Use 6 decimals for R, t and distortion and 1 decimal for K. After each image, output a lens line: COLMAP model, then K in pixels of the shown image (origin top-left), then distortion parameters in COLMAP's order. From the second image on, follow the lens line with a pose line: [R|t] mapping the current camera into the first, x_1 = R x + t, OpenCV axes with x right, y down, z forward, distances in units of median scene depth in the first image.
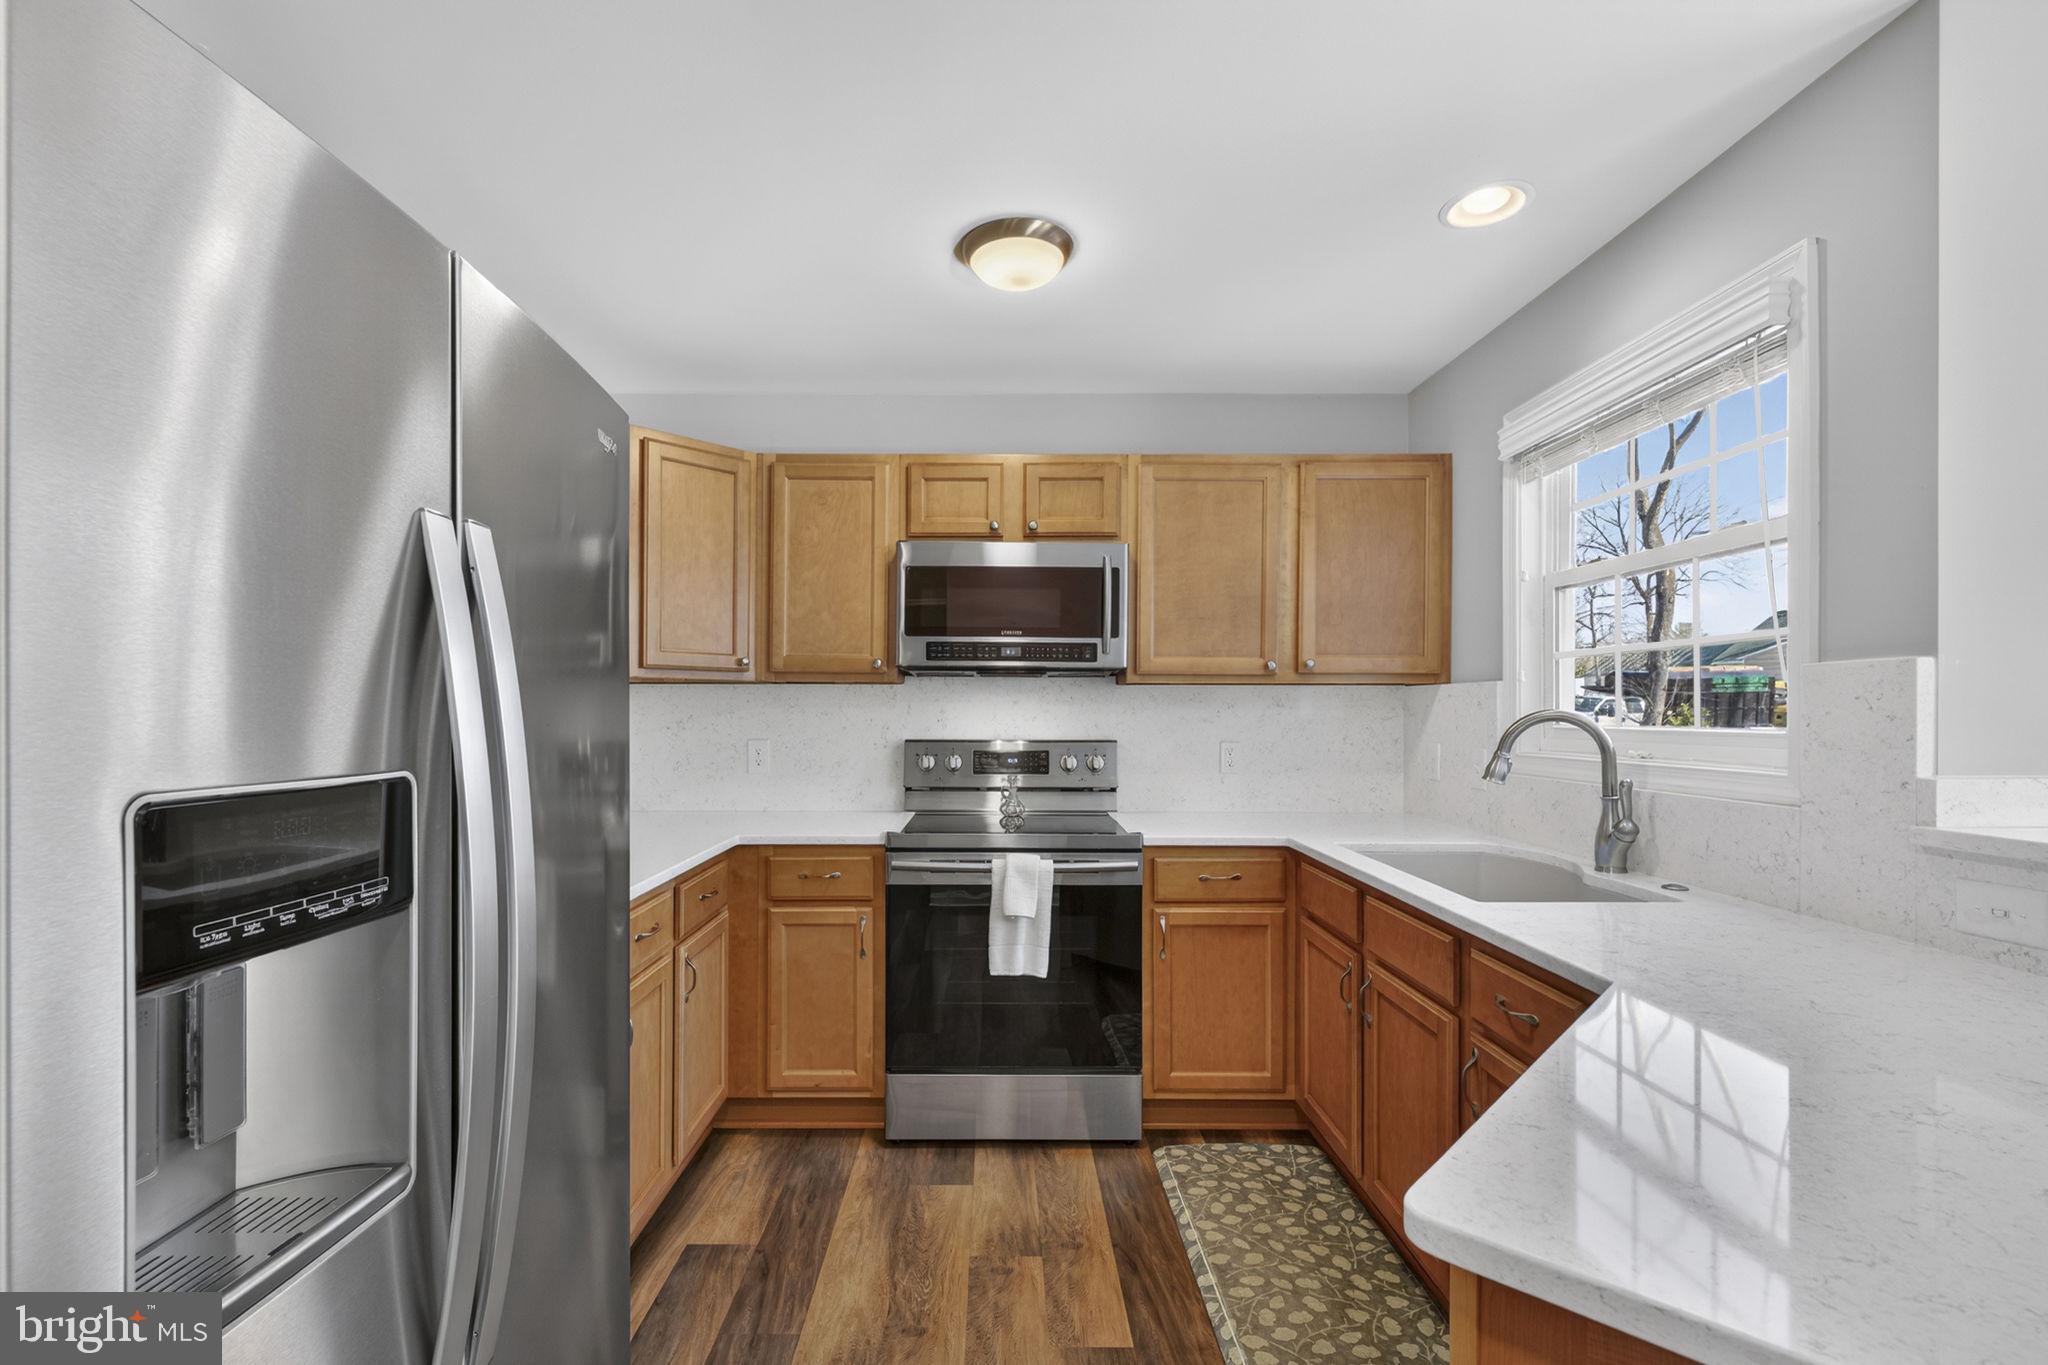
lens RADIAL K [[836.6, 0, 1016.4], [0, 836.6, 698.0], [0, 0, 1]] dist [-0.001151, 0.000104]
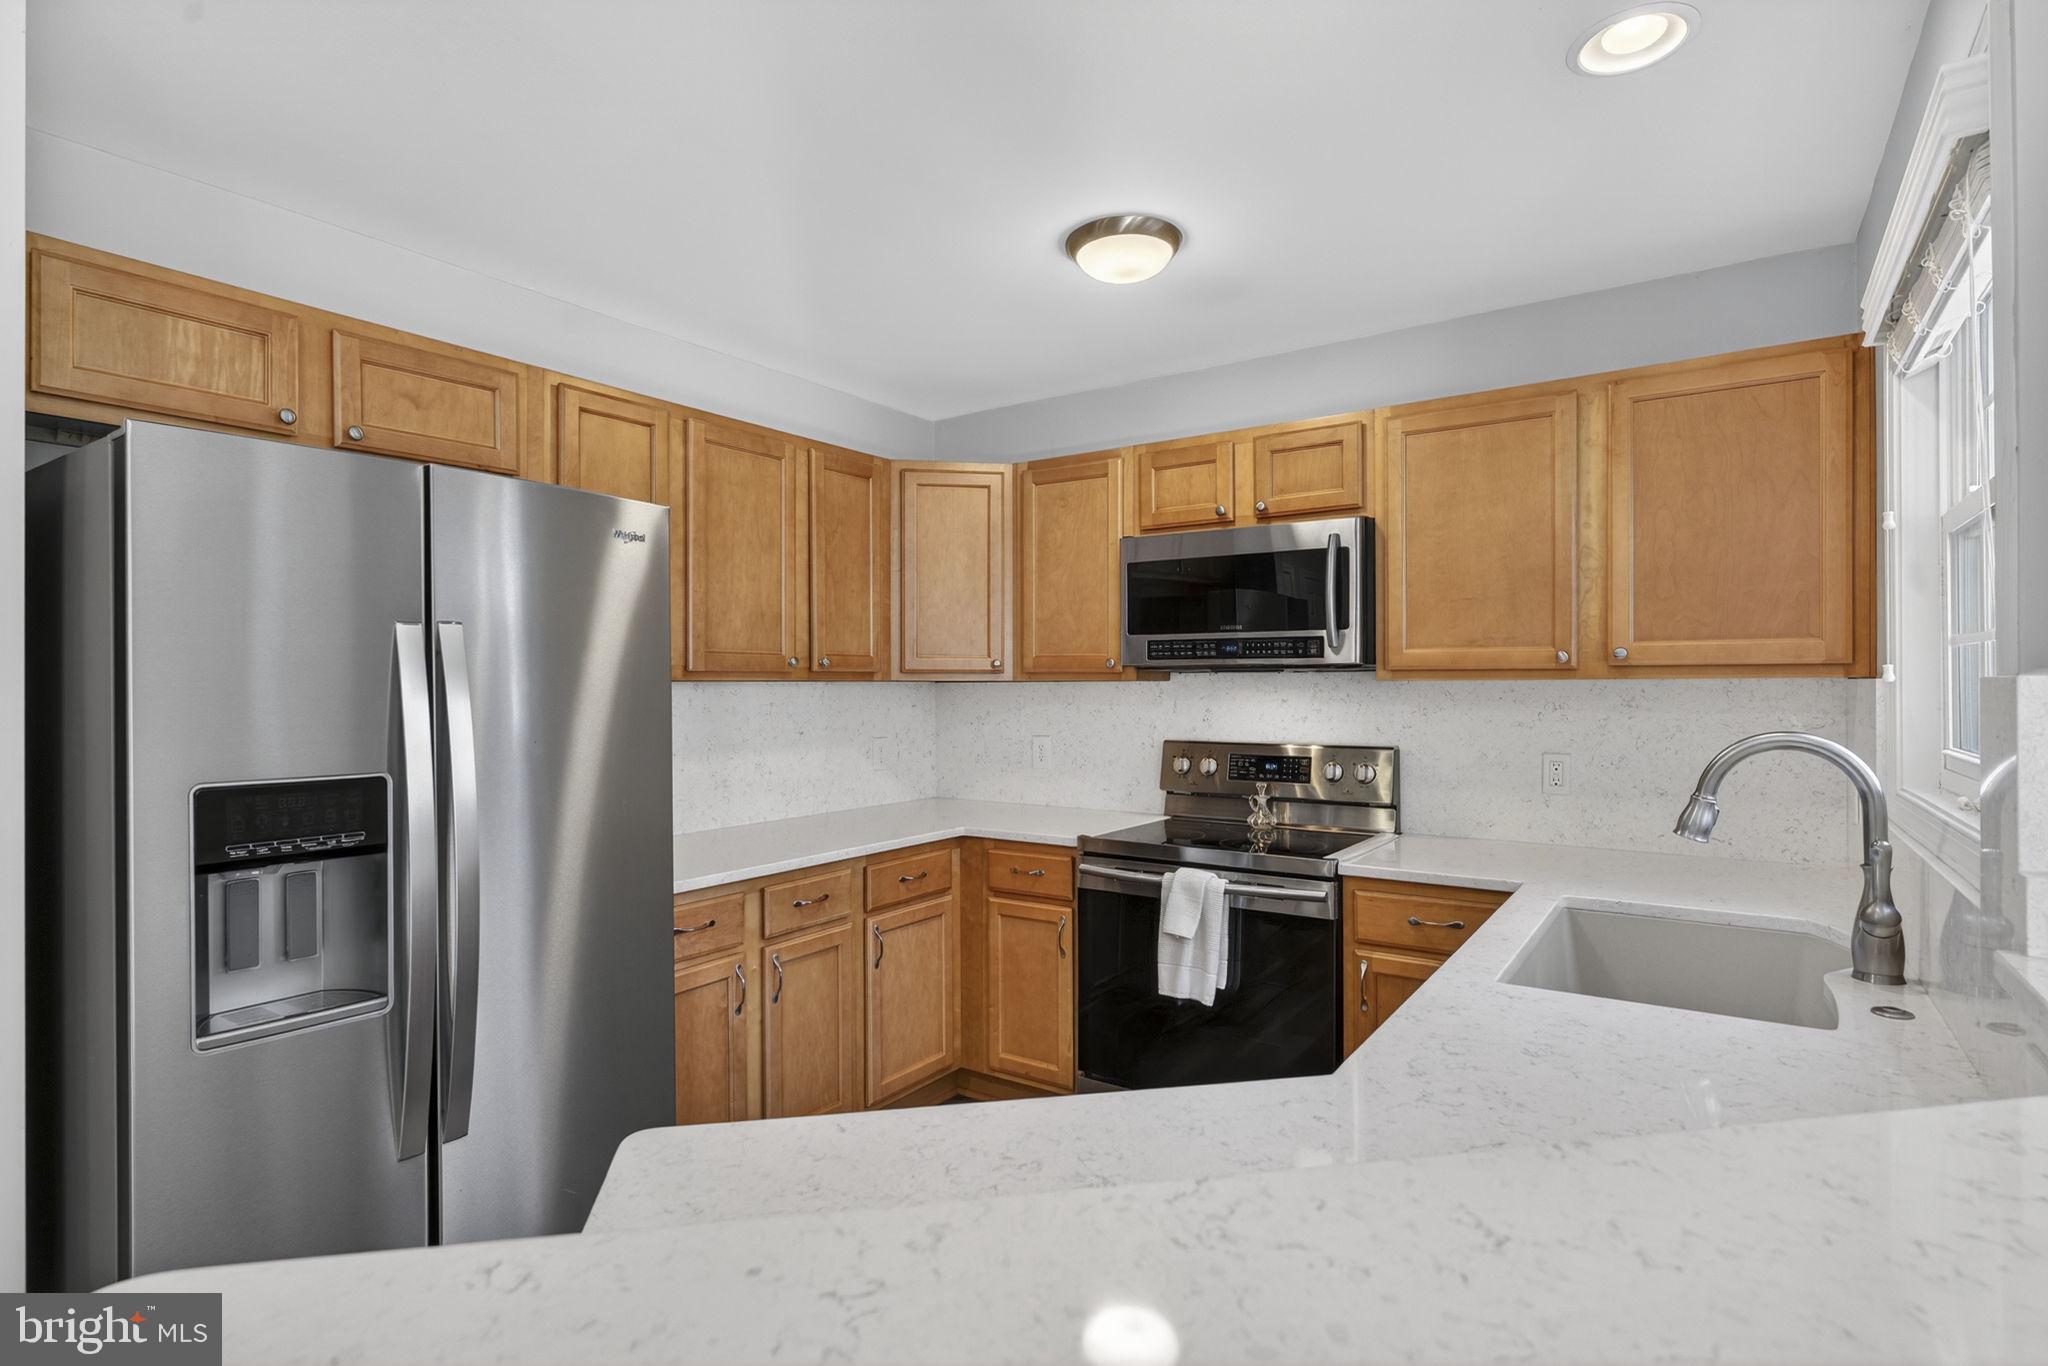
lens RADIAL K [[924.6, 0, 1024.3], [0, 924.6, 689.3], [0, 0, 1]] dist [-0.001923, -0.000252]
pose [[0.849559, -0.004020, -0.527478, 0.335237], [0.008758, 0.999941, 0.006484, -0.019150], [0.527421, -0.010128, 0.849544, 0.025569]]
